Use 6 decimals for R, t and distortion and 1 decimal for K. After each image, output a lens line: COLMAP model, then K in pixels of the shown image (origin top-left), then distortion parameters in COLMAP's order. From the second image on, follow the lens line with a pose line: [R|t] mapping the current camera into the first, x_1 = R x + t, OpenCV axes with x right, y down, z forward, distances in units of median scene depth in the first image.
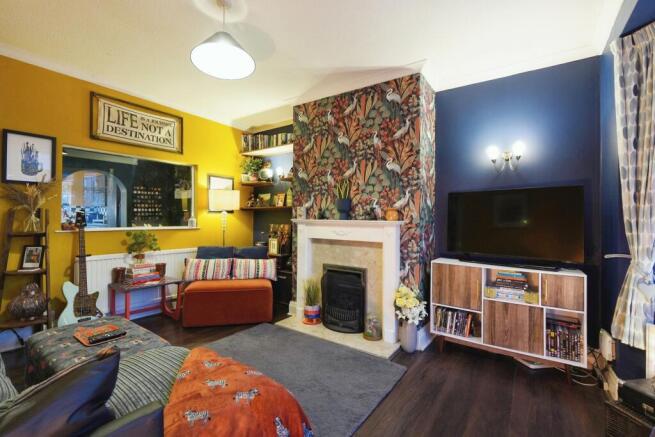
lens RADIAL K [[287.6, 0, 324.3], [0, 287.6, 212.0], [0, 0, 1]] dist [-0.000708, -0.000044]
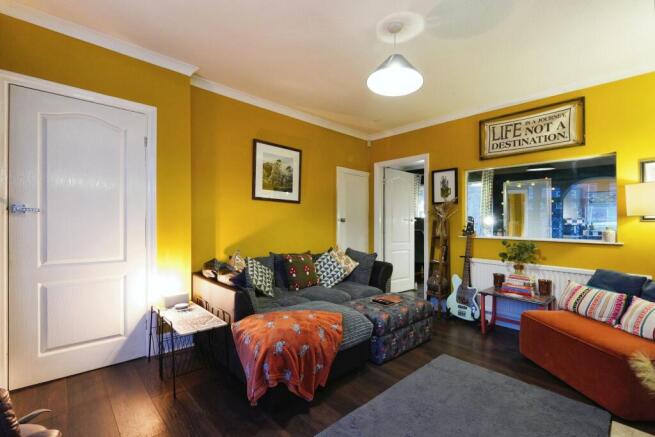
lens RADIAL K [[296.5, 0, 325.3], [0, 296.5, 226.4], [0, 0, 1]] dist [0.000242, 0.000019]
pose [[-0.201163, 0.001681, -0.979556, 0.475642], [0.003758, 0.999992, 0.000944, 0.013245], [0.979550, -0.003492, -0.201168, 0.560454]]
